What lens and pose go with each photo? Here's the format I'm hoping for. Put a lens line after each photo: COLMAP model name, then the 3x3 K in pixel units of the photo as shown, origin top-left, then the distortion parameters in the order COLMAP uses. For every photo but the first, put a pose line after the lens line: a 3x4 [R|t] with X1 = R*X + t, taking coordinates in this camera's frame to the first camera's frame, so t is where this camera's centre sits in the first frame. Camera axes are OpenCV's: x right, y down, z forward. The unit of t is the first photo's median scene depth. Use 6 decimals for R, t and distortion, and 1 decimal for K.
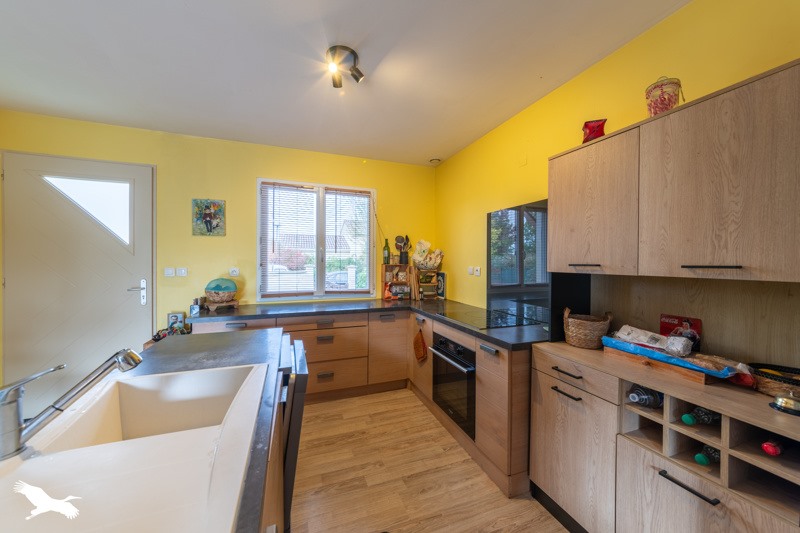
lens RADIAL K [[285.6, 0, 399.2], [0, 285.6, 264.6], [0, 0, 1]] dist [-0.001073, 0.000011]
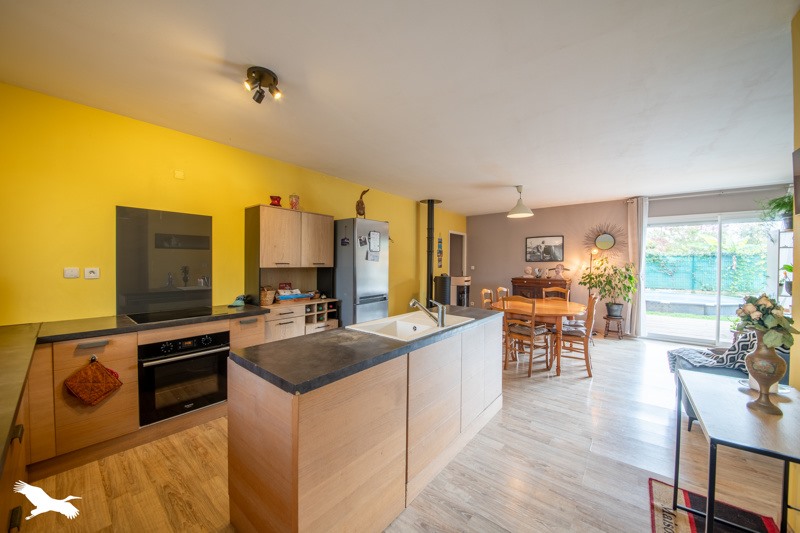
lens RADIAL K [[285.6, 0, 401.6], [0, 285.6, 263.4], [0, 0, 1]] dist [-0.001073, 0.000011]
pose [[-0.495933, -0.012740, 0.868267, -1.655319], [-0.000936, 0.999900, 0.014137, -0.032271], [-0.868360, 0.006199, -0.495896, 1.250056]]
